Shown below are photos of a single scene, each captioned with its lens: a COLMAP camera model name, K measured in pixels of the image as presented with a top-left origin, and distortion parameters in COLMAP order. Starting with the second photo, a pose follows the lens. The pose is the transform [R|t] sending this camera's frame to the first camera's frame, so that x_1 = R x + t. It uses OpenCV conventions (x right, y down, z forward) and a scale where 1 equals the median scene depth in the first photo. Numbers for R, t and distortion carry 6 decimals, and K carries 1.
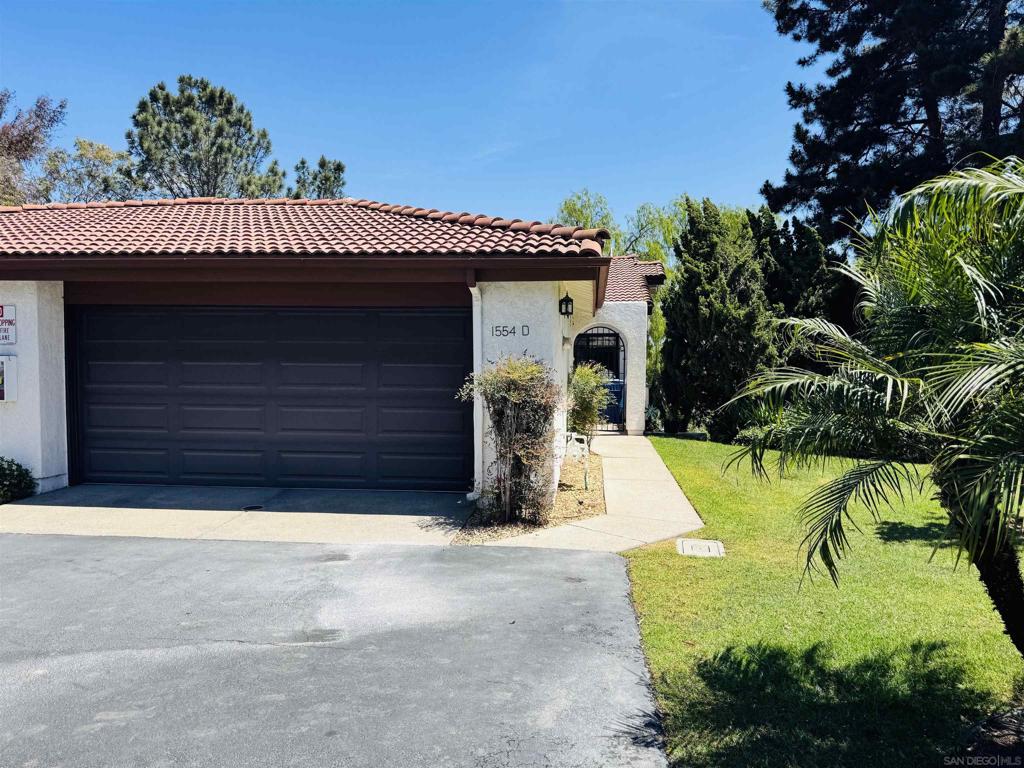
lens RADIAL K [[718.1, 0, 512.0], [0, 718.1, 384.0], [0, 0, 1]] dist [0.070436, -0.085771]
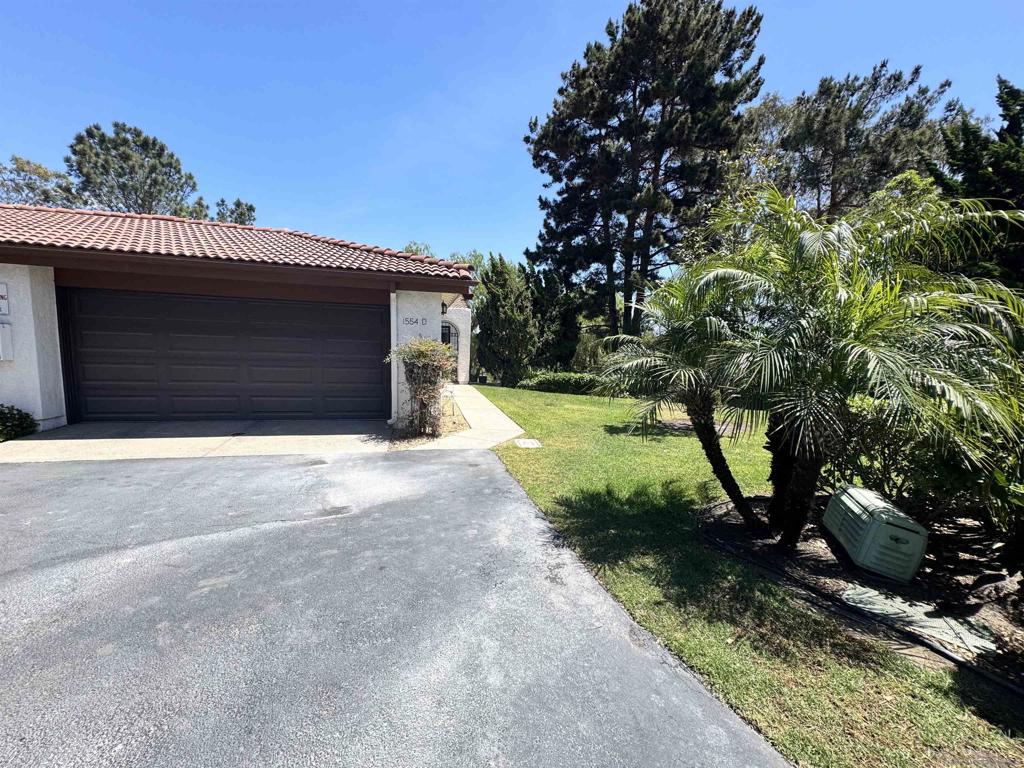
lens RADIAL K [[405.8, 0, 512.0], [0, 405.8, 384.0], [0, 0, 1]] dist [0.001698, 0.000558]
pose [[0.939319, -0.007274, 0.342968, -0.105060], [-0.015988, 0.997760, 0.064950, 0.005046], [-0.342673, -0.066492, 0.937099, 0.033963]]
